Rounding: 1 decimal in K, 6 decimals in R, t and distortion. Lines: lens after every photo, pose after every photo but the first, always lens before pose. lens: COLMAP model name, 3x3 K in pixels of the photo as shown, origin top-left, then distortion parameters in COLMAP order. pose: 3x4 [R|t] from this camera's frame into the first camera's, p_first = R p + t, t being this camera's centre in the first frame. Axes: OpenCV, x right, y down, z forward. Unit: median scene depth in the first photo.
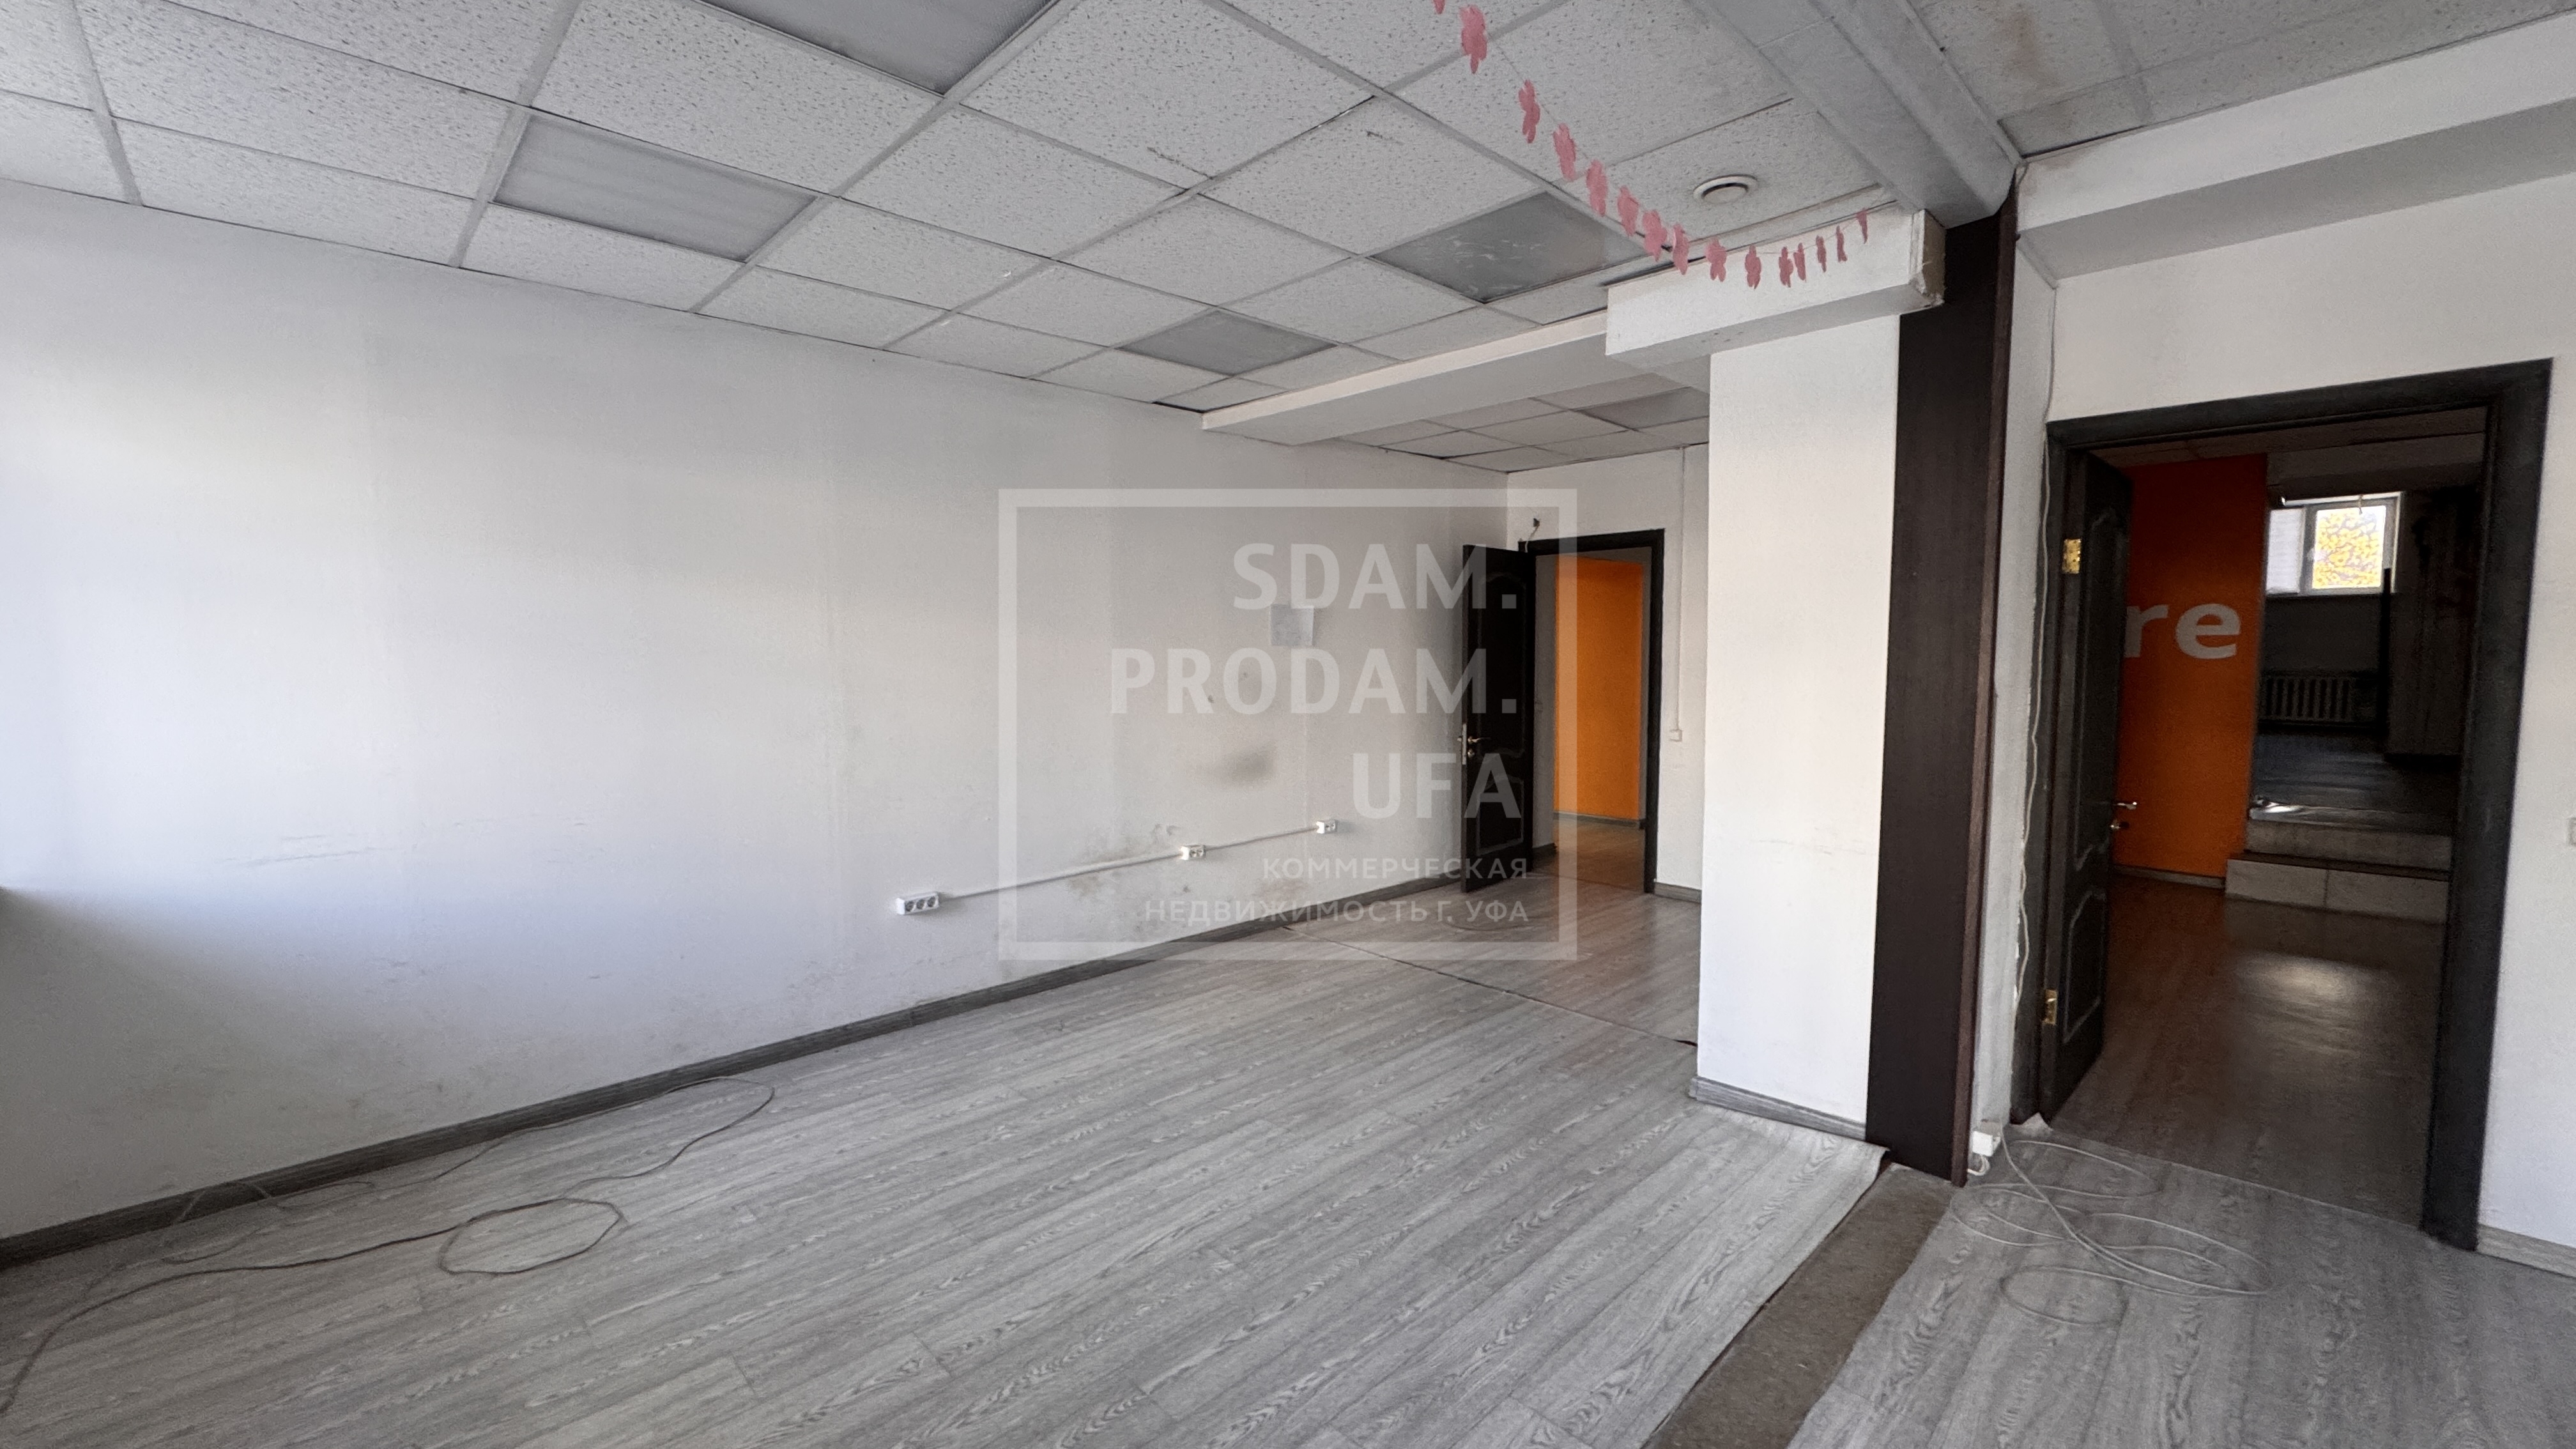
lens RADIAL K [[1026.6, 0, 1267.6], [0, 1026.6, 746.4], [0, 0, 1]] dist [0.003115, -0.000473]
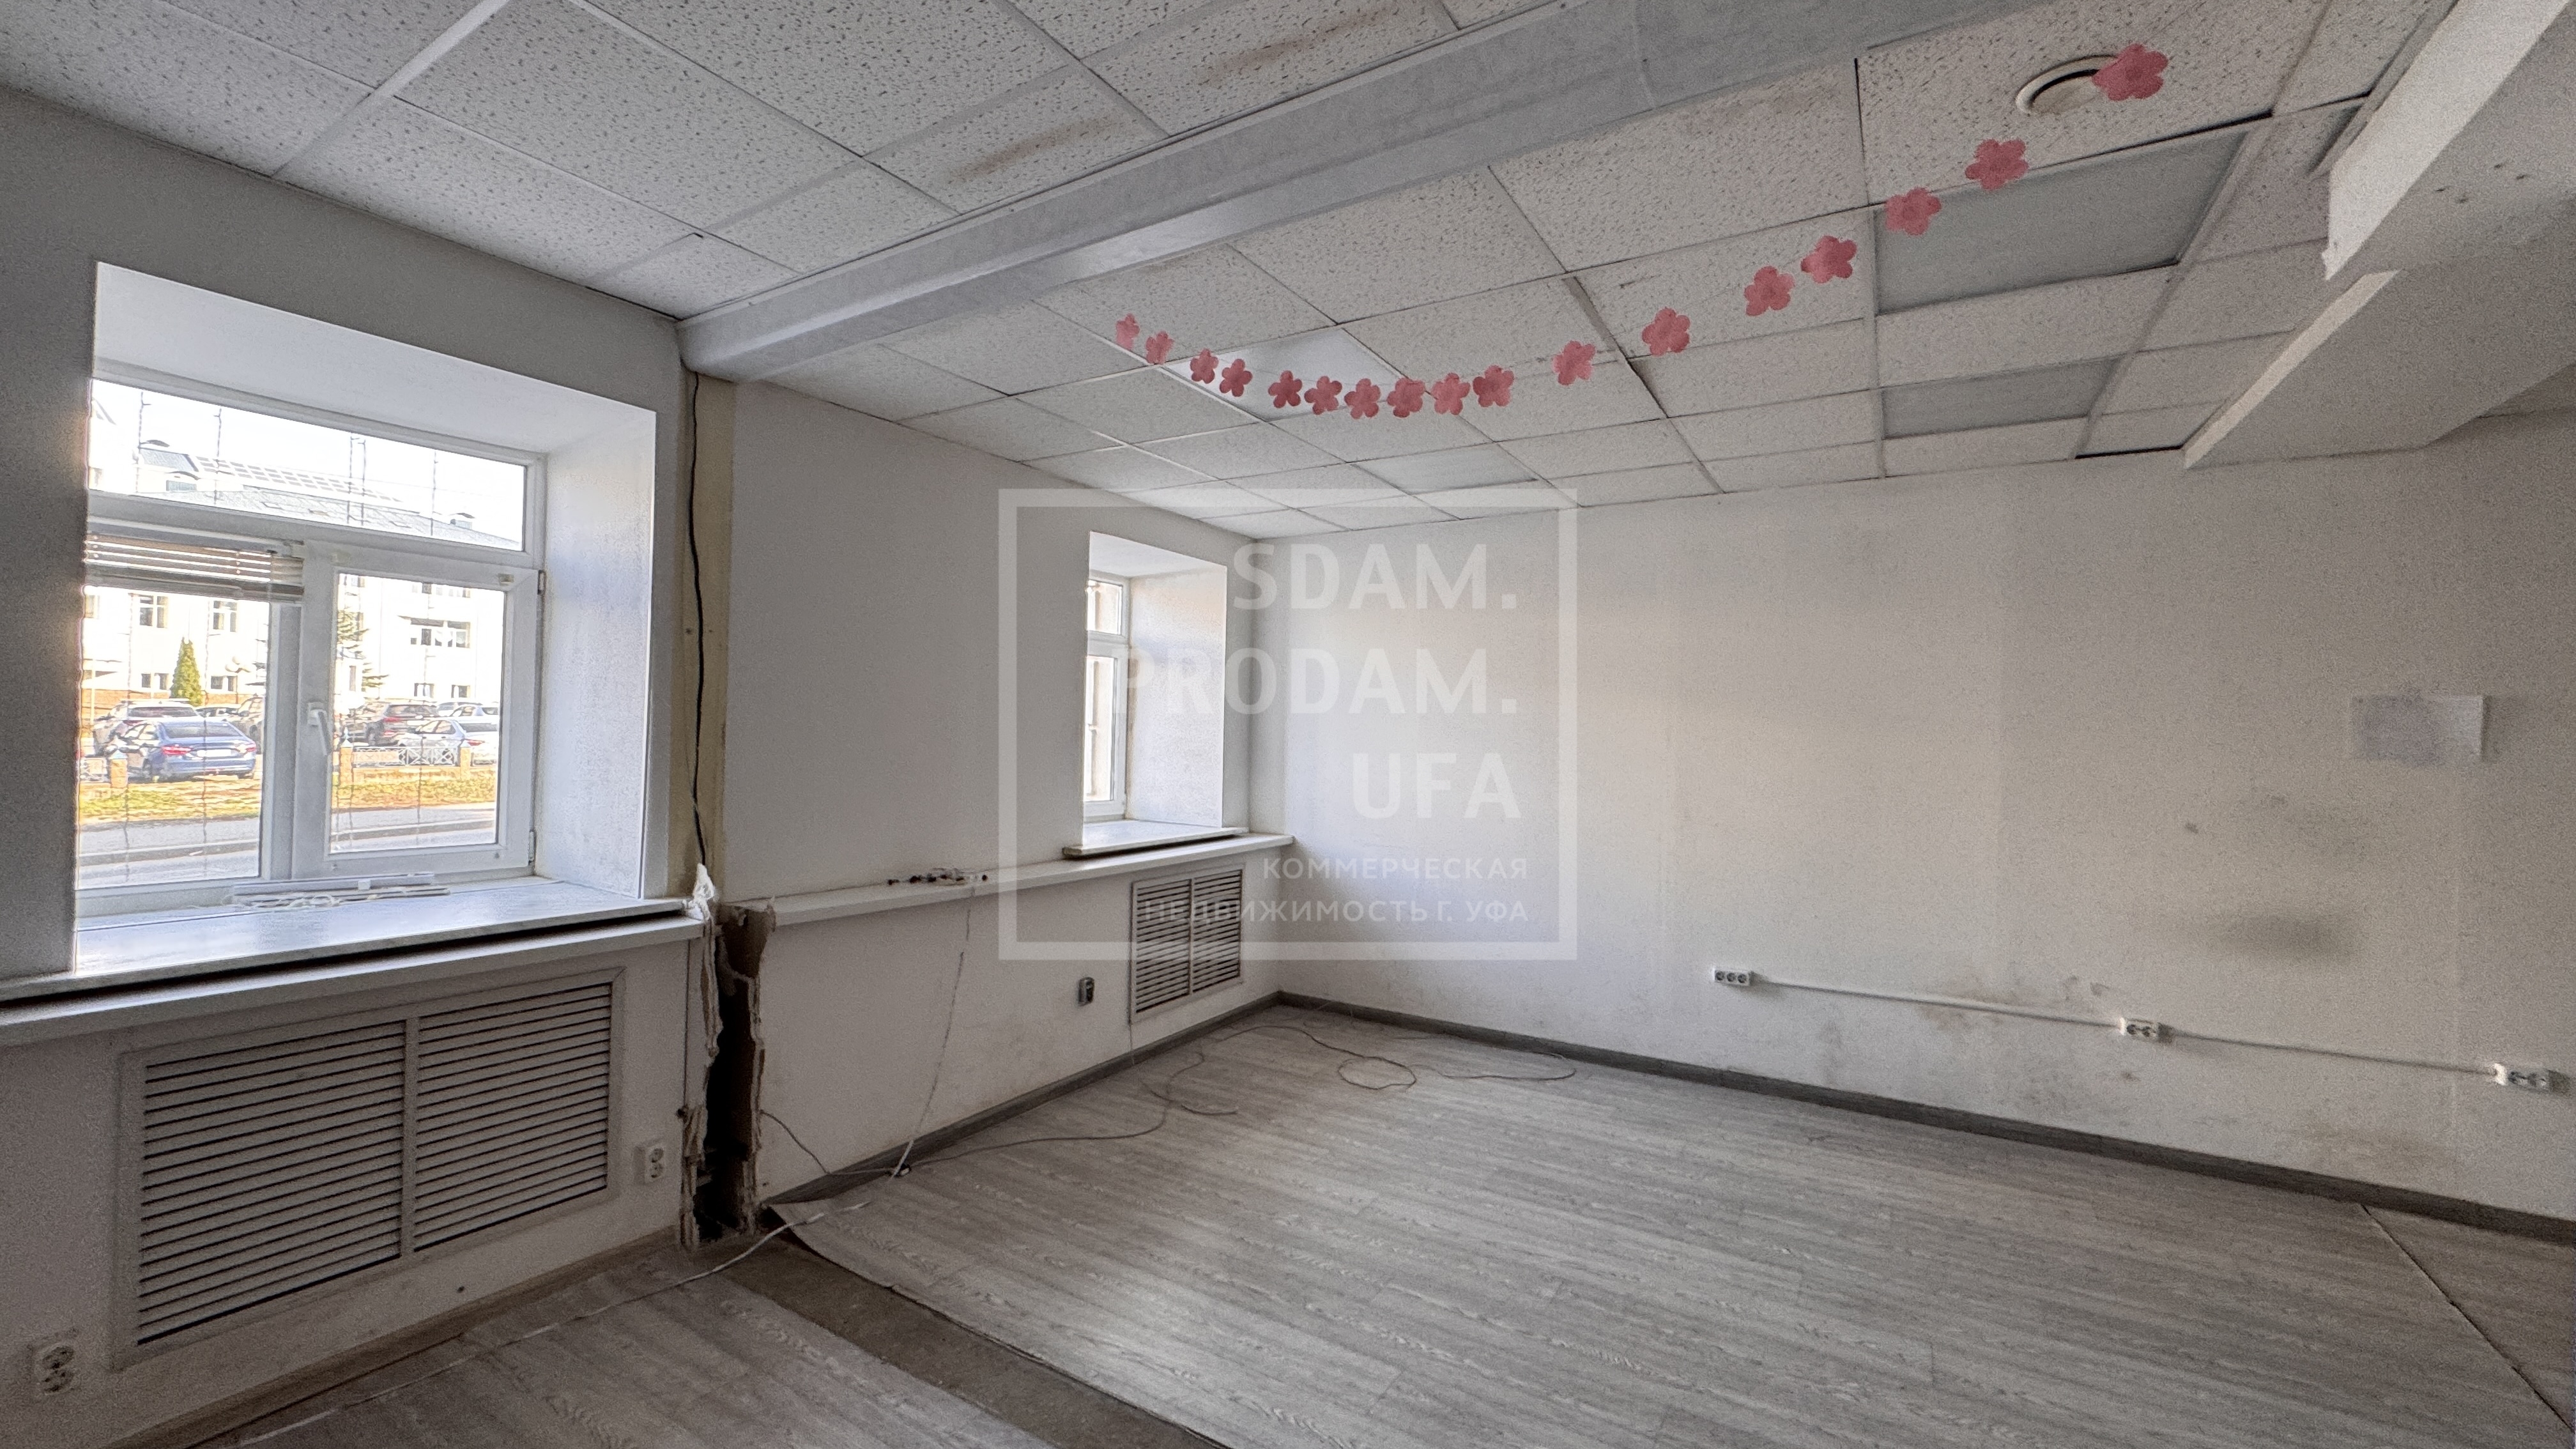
lens RADIAL K [[1026.6, 0, 1290.1], [0, 1026.6, 744.6], [0, 0, 1]] dist [0.003115, -0.000473]
pose [[0.248974, 0.019563, -0.968313, 0.687475], [-0.117239, 0.993053, -0.010082, -0.030605], [0.961388, 0.116035, 0.249538, 0.274731]]
